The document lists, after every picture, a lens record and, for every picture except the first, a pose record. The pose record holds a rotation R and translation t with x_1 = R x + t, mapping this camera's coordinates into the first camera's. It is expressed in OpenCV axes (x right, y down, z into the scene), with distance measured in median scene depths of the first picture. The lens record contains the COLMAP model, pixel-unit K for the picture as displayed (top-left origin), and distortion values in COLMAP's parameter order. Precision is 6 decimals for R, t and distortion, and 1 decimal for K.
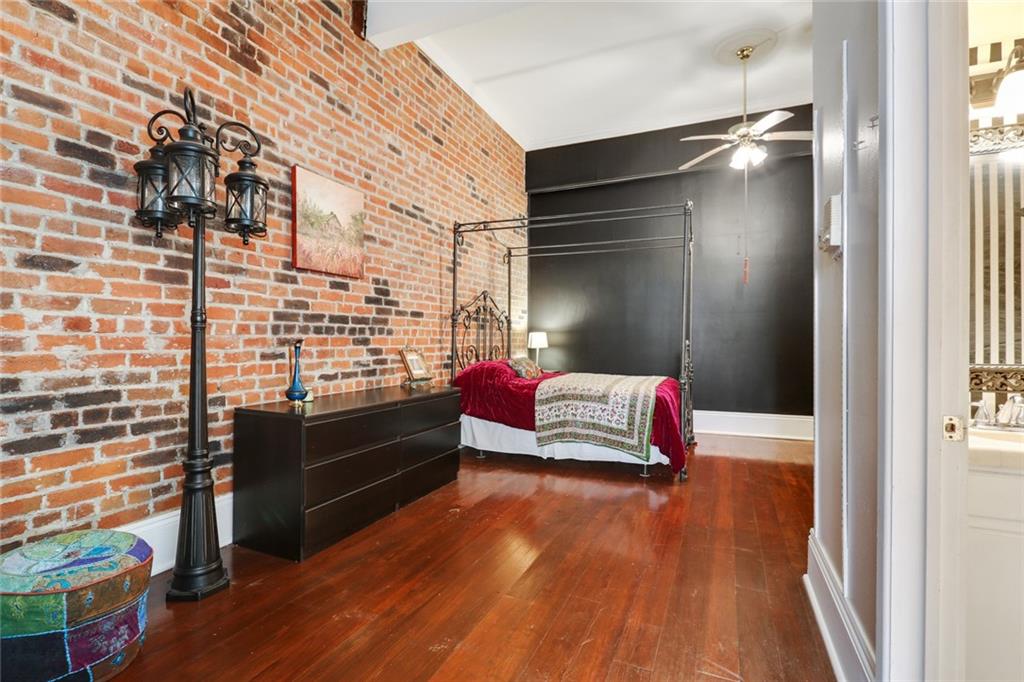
lens RADIAL K [[493.1, 0, 509.8], [0, 493.1, 339.2], [0, 0, 1]] dist [-0.006539, 0.000177]
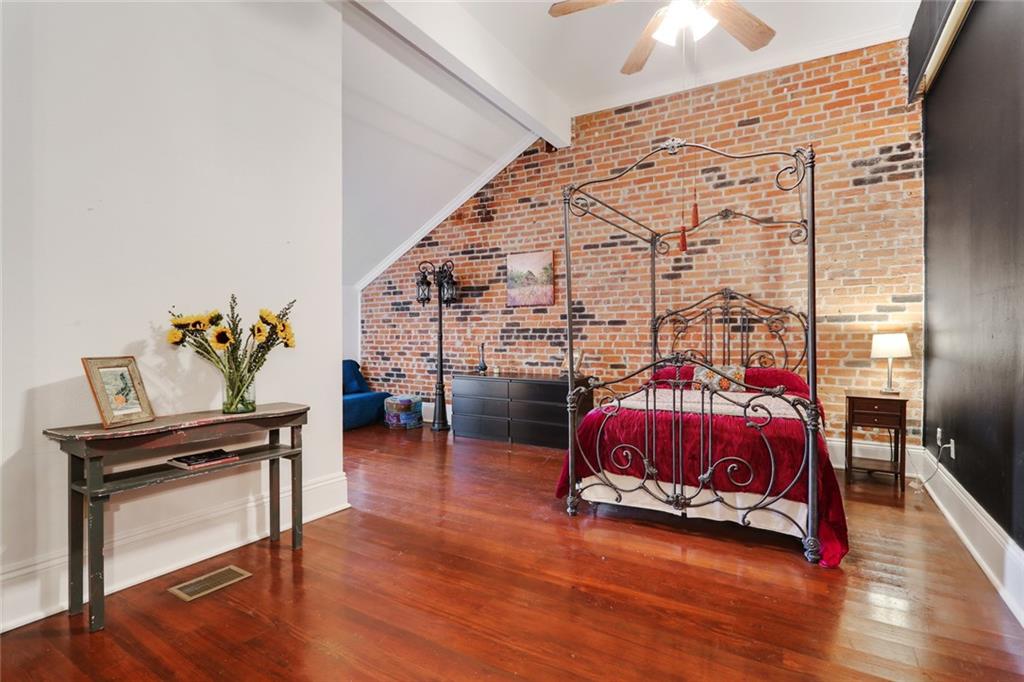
lens RADIAL K [[493.1, 0, 511.6], [0, 493.1, 337.8], [0, 0, 1]] dist [-0.006539, 0.000177]
pose [[-0.137063, 0.006382, -0.990542, 1.508406], [0.005923, 0.999967, 0.005623, -0.028956], [0.990545, -0.005096, -0.137096, 1.265517]]
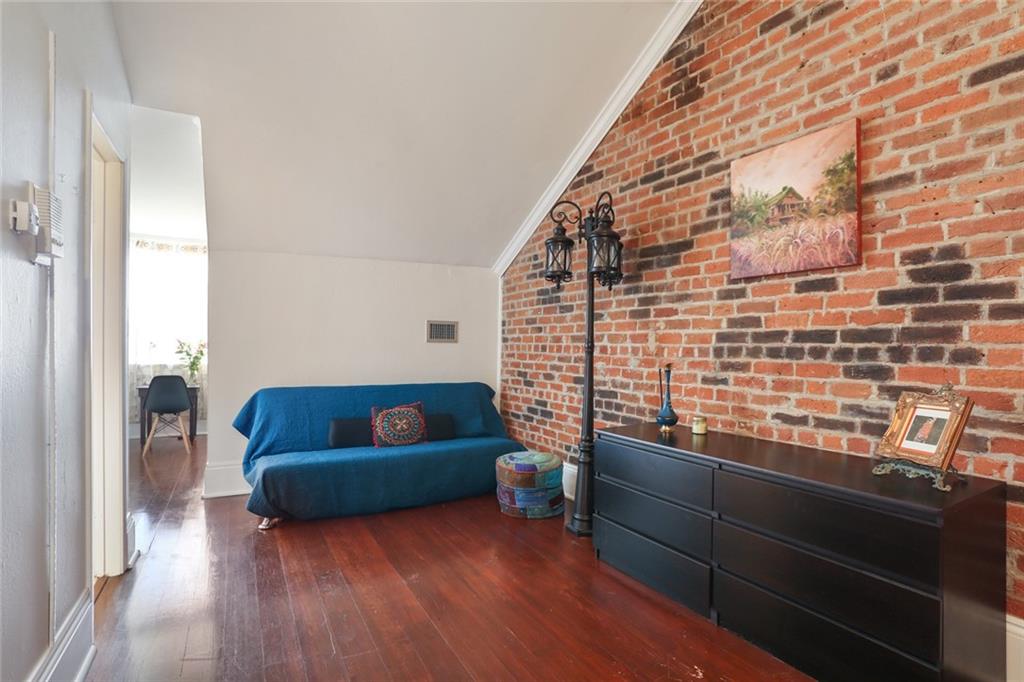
lens RADIAL K [[516.4, 0, 509.5], [0, 516.4, 346.8], [0, 0, 1]] dist [-0.031896, 0.013815]
pose [[-0.609767, -0.009888, -0.792519, 0.499239], [-0.013008, 0.999912, -0.002467, -0.021393], [0.792474, 0.008804, -0.609842, 1.218554]]
